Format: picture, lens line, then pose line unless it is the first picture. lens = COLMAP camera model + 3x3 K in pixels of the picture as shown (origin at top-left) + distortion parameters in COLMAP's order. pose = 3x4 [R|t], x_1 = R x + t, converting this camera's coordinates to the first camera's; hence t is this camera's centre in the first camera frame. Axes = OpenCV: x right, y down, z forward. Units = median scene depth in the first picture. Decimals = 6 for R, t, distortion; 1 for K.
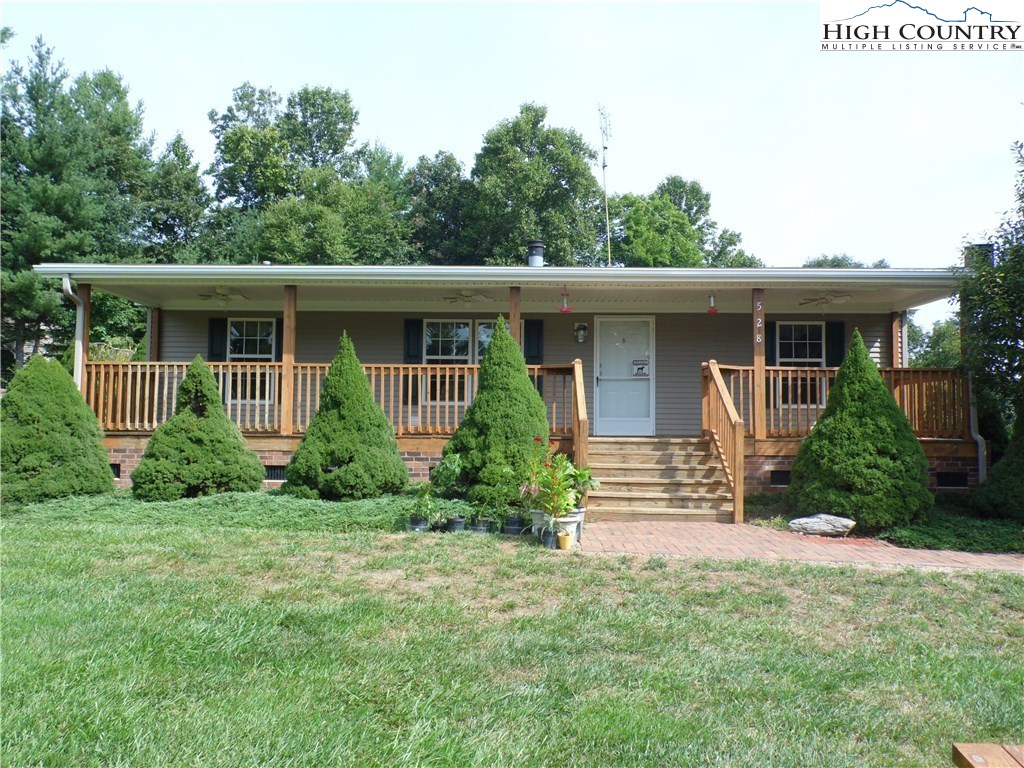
lens RADIAL K [[824.1, 0, 513.6], [0, 824.1, 384.7], [0, 0, 1]] dist [-0.020211, 0.003675]
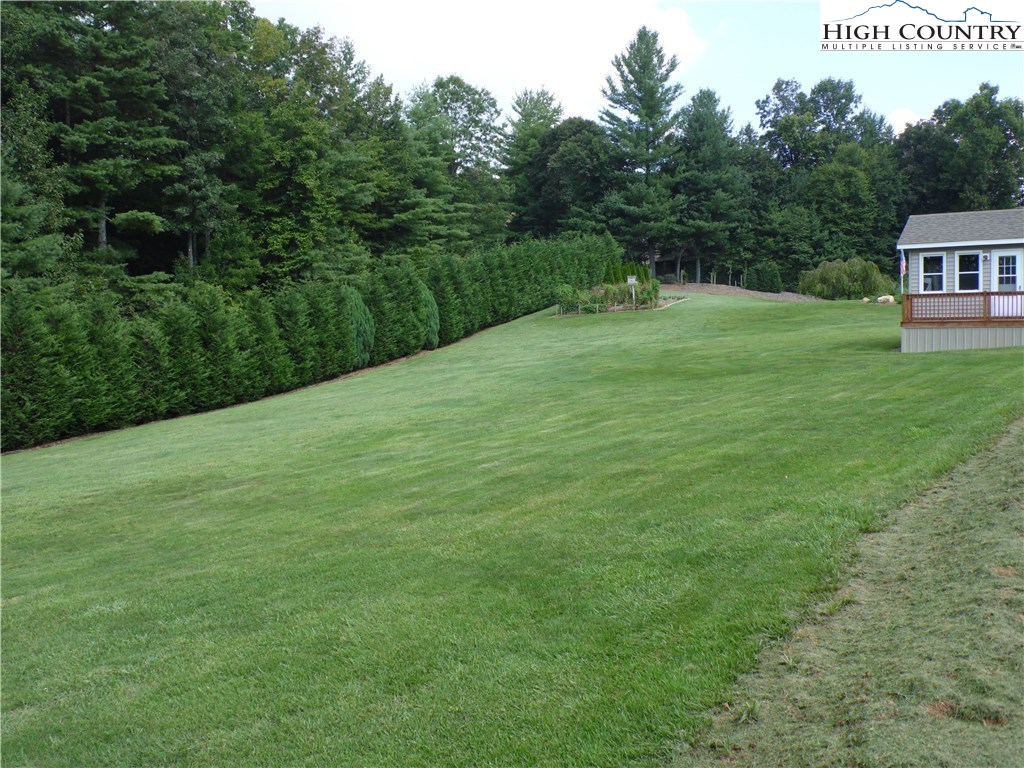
lens RADIAL K [[1000.7, 0, 520.8], [0, 1000.7, 375.2], [0, 0, 1]] dist [-0.023034, 0.000000]
pose [[0.941638, -0.001947, -0.336622, -0.720376], [0.035148, 0.995086, 0.092565, -0.038161], [0.334788, -0.098994, 0.937079, -4.382950]]
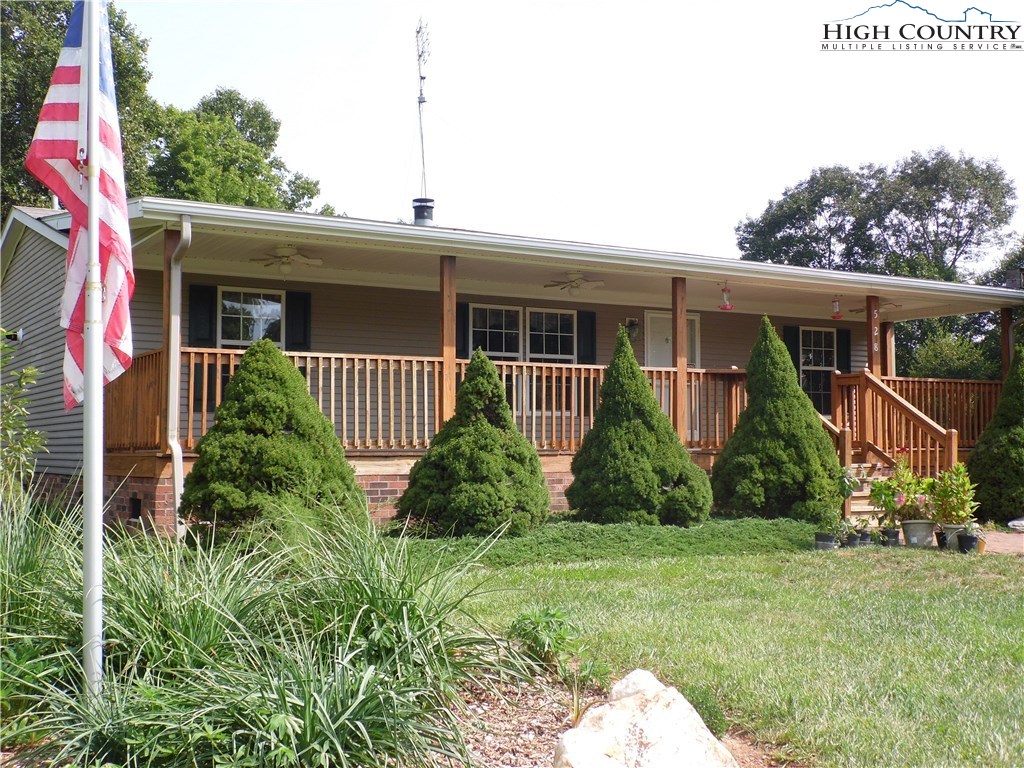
lens RADIAL K [[1111.5, 0, 514.4], [0, 1111.5, 389.8], [0, 0, 1]] dist [0.140319, 0.000000]
pose [[0.839615, 0.011758, 0.543054, -0.671247], [-0.019889, 0.999761, 0.009104, -0.006596], [-0.542817, -0.018445, 0.839648, 0.069644]]
